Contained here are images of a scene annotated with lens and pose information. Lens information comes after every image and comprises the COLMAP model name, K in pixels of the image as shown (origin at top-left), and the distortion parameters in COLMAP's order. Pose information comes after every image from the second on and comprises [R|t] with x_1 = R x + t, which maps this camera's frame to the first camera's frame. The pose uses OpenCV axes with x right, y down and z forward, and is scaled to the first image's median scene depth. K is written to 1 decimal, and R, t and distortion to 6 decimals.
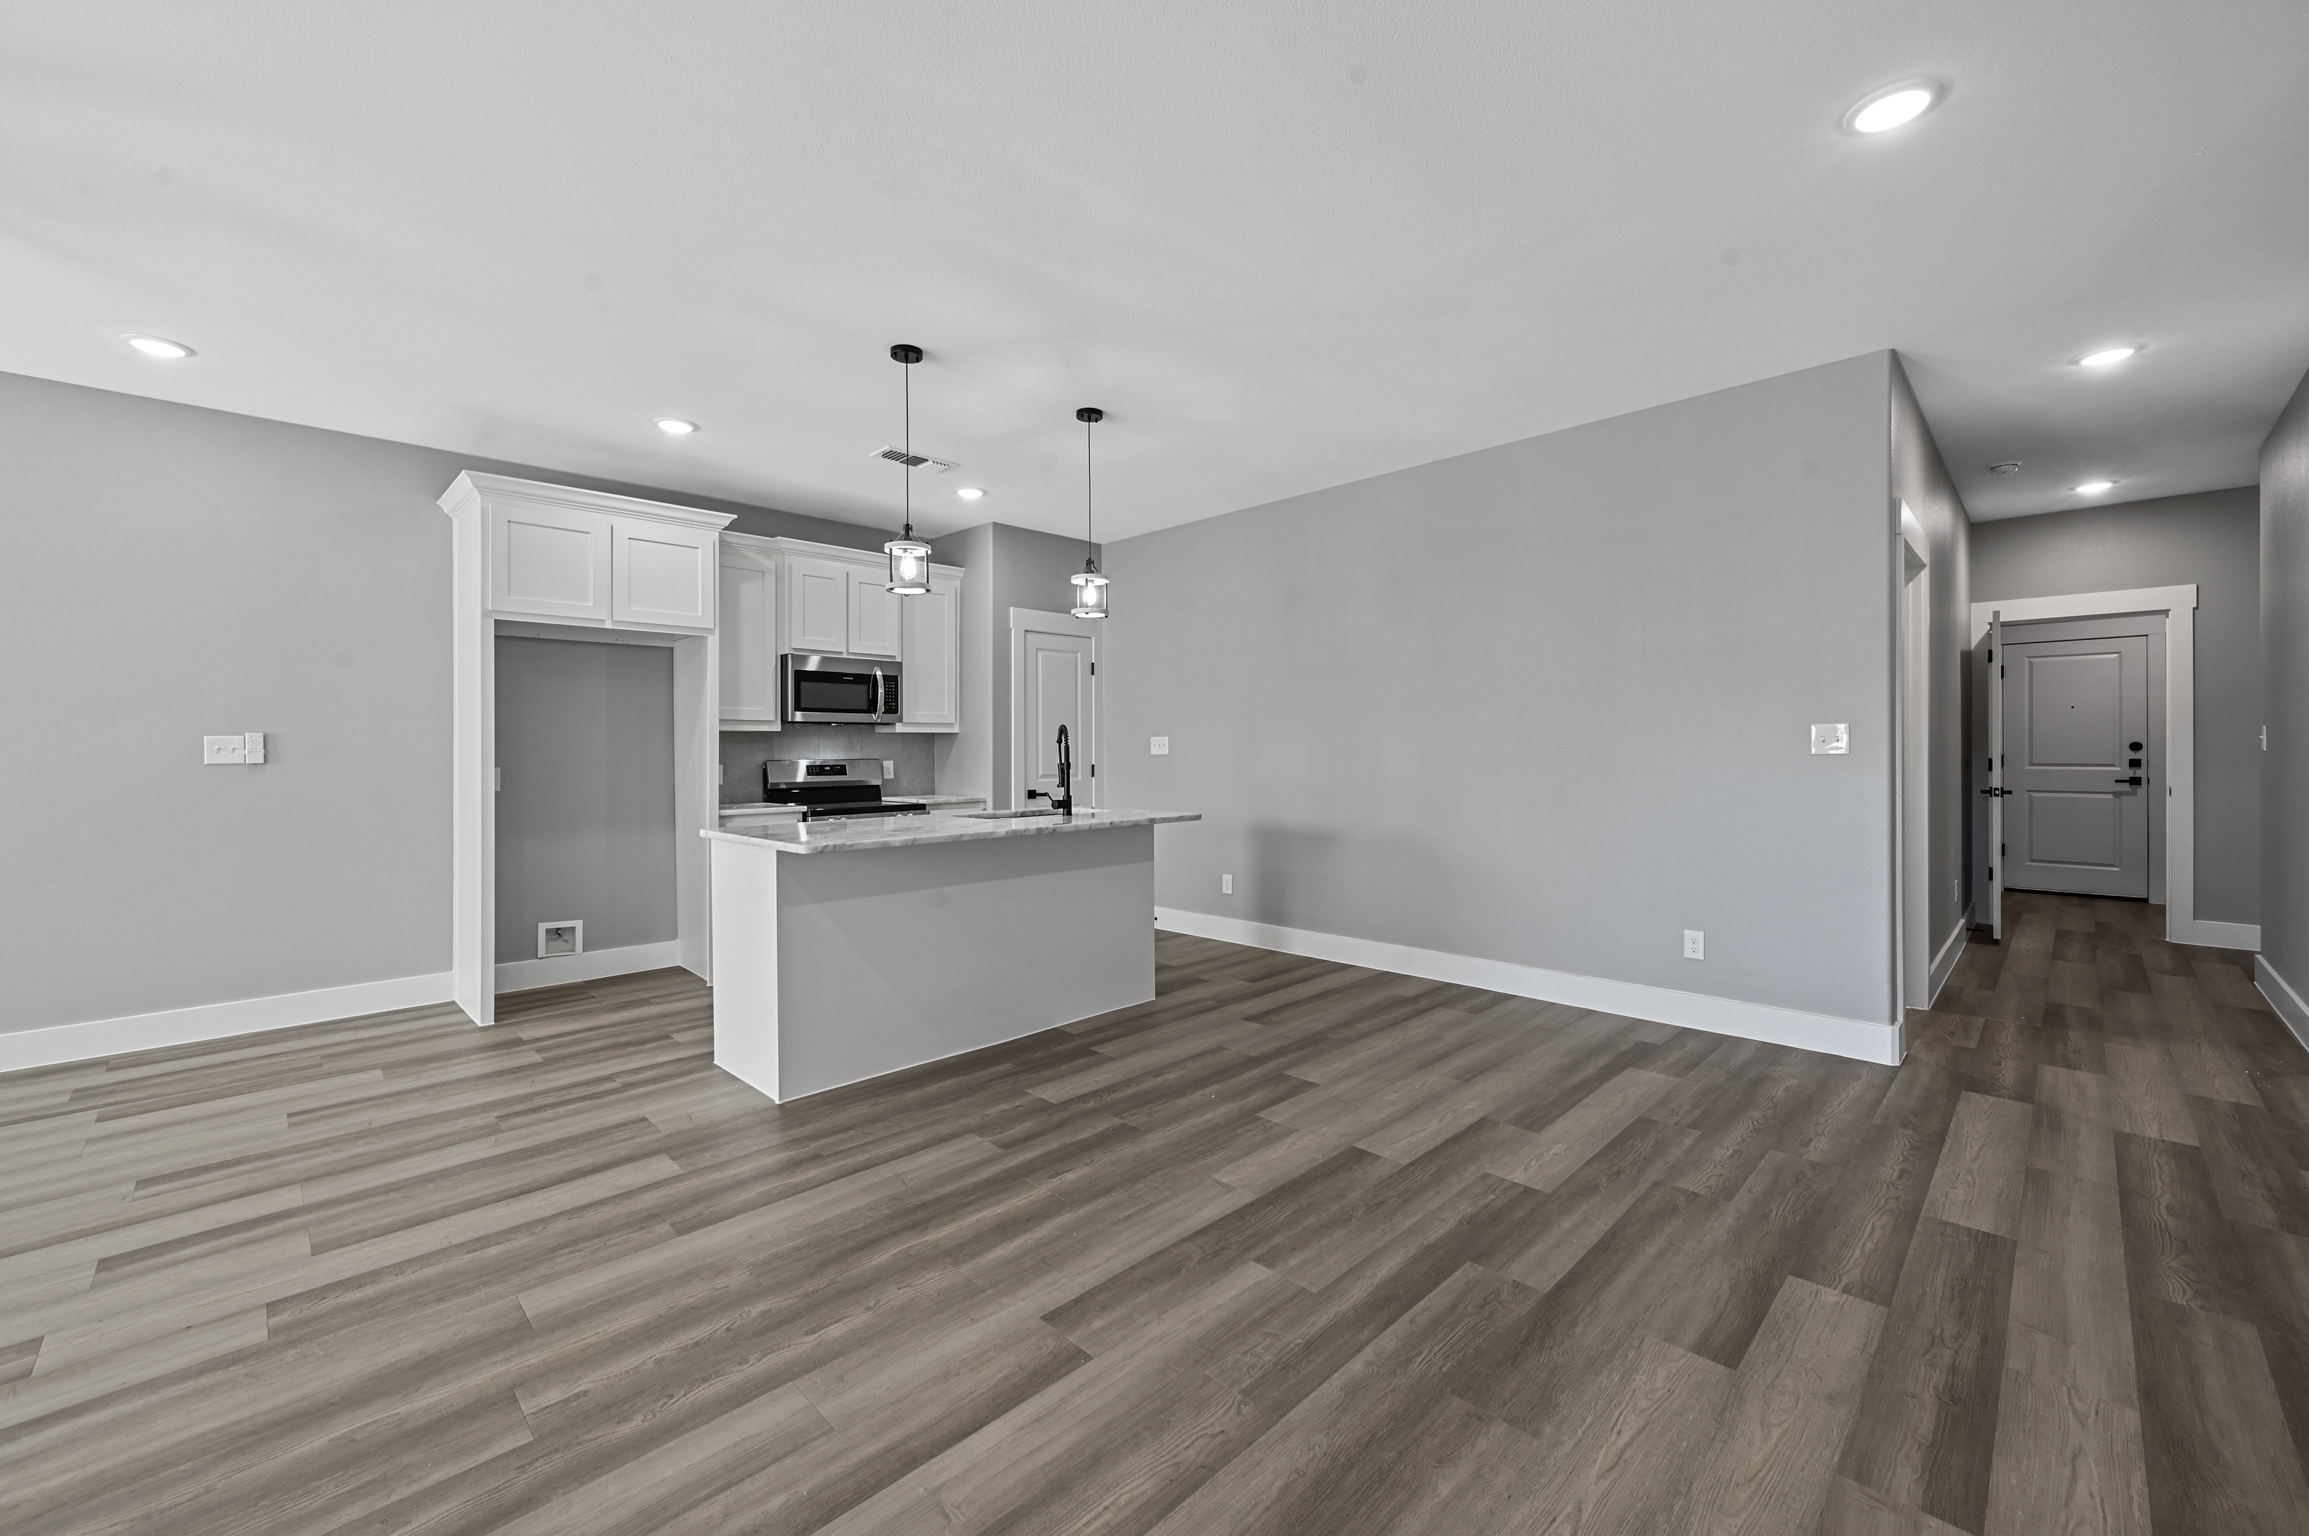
lens RADIAL K [[914.3, 0, 1153.7], [0, 914.3, 748.5], [0, 0, 1]] dist [-0.000608, 0.000209]
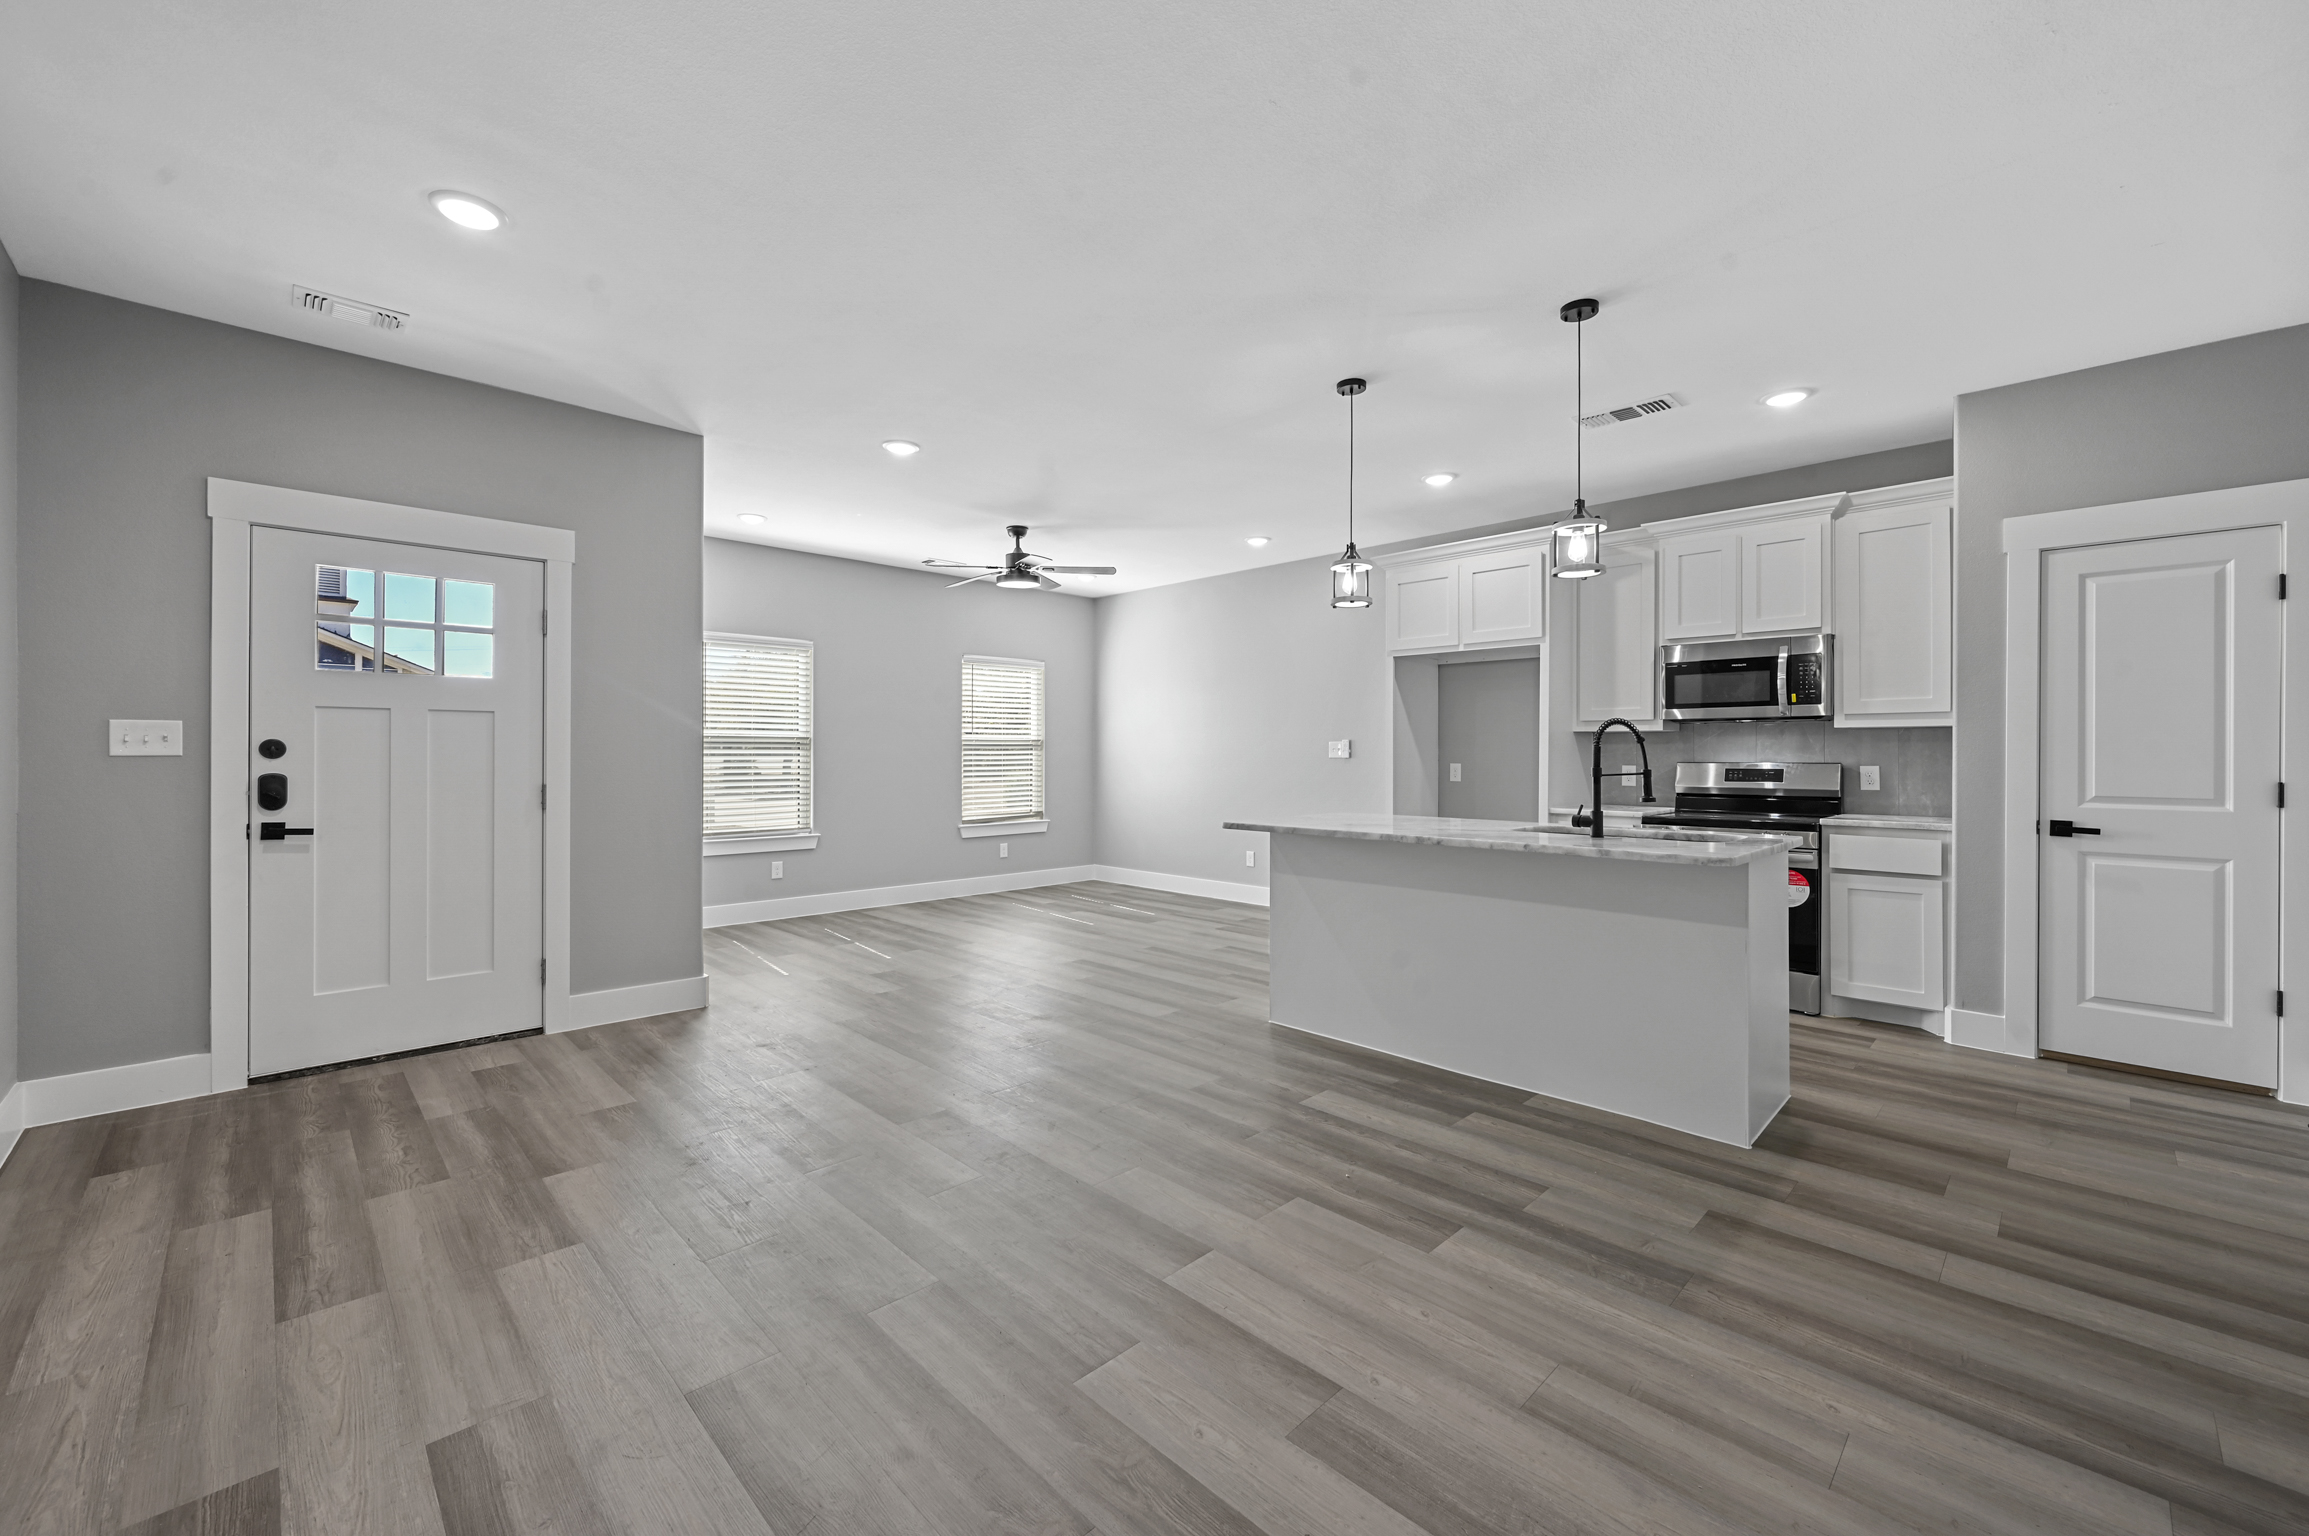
lens RADIAL K [[914.3, 0, 1151.7], [0, 914.3, 753.4], [0, 0, 1]] dist [-0.000608, 0.000209]
pose [[-0.007044, 0.005622, -0.999959, 0.577277], [0.000905, 0.999984, 0.005616, -0.001598], [0.999975, -0.000866, -0.007049, 0.542944]]
